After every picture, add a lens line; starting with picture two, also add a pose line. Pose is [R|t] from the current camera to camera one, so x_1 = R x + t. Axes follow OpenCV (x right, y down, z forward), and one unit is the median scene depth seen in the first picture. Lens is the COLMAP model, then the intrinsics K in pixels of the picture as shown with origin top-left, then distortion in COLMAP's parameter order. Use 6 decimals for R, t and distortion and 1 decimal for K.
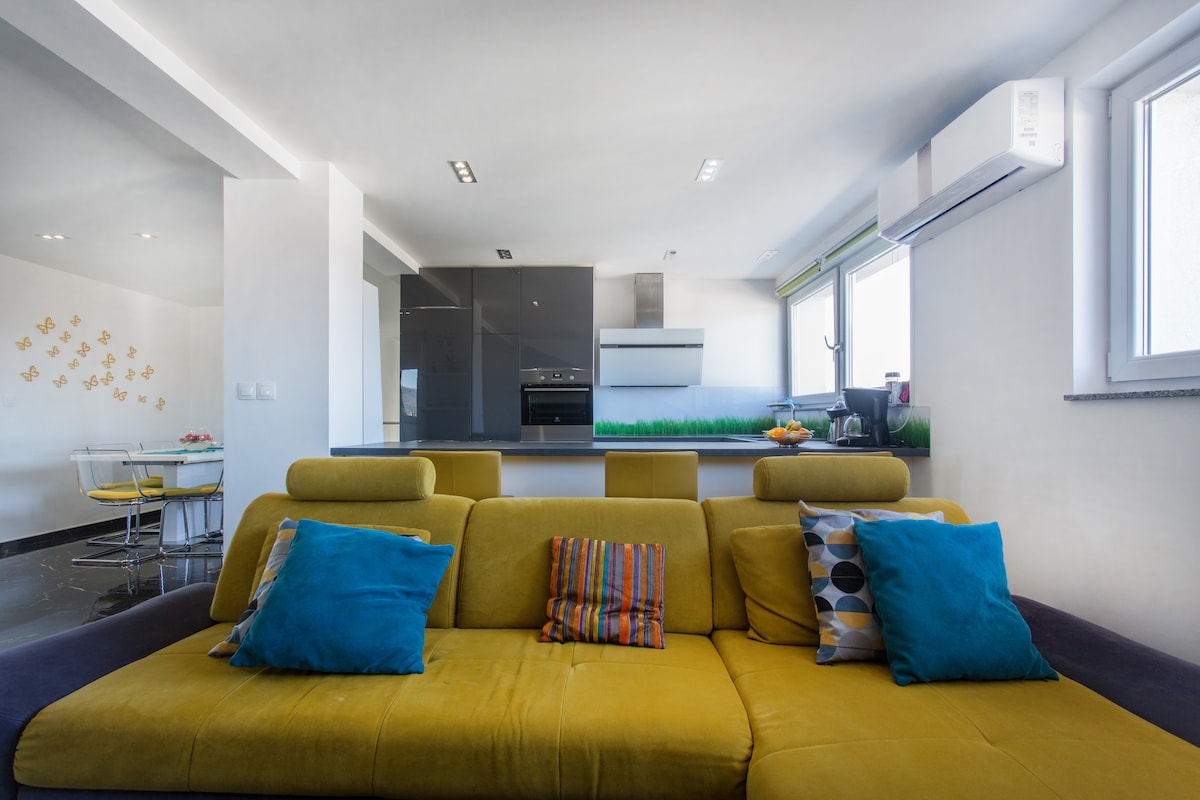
lens RADIAL K [[551.7, 0, 571.2], [0, 551.7, 412.9], [0, 0, 1]] dist [0.002237, 0.000832]
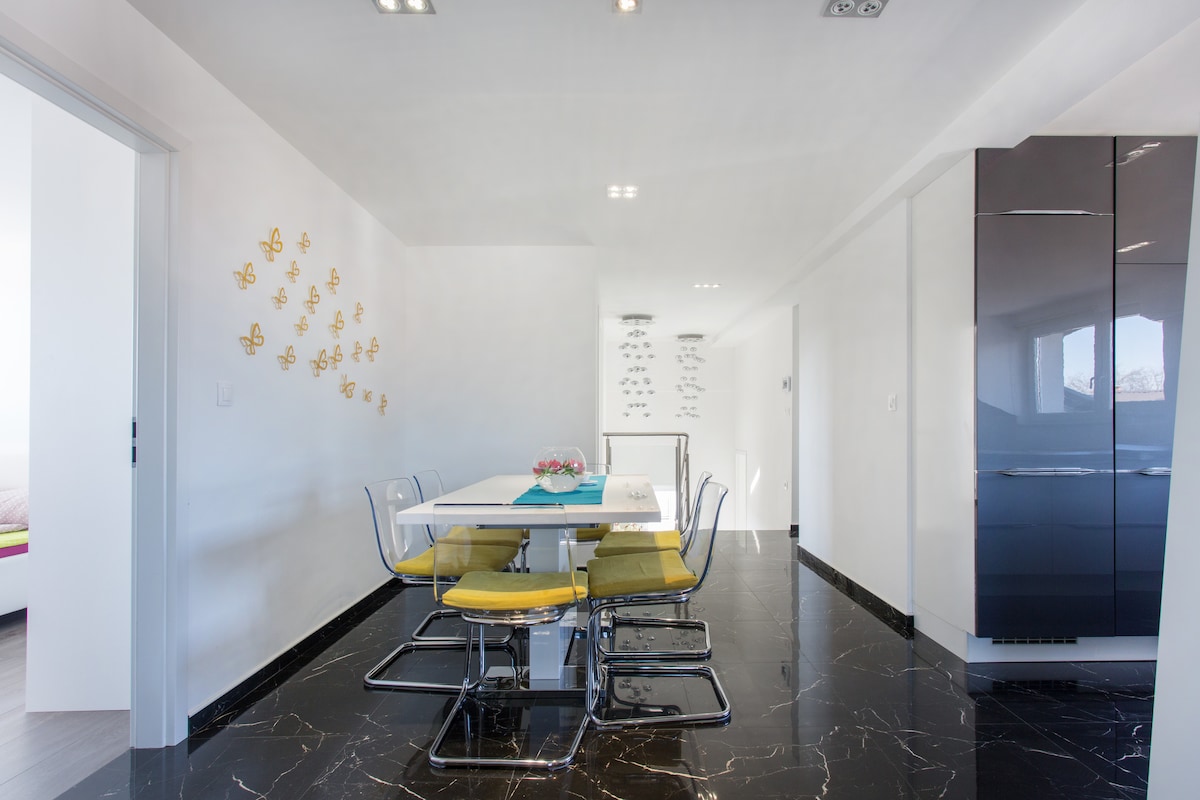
lens RADIAL K [[610.1, 0, 601.2], [0, 610.1, 416.5], [0, 0, 1]] dist [-0.001510, 0.001043]
pose [[0.999401, -0.002891, 0.034474, -1.614568], [0.003264, 0.999937, -0.010781, 0.009538], [-0.034441, 0.010887, 0.999347, 1.064009]]
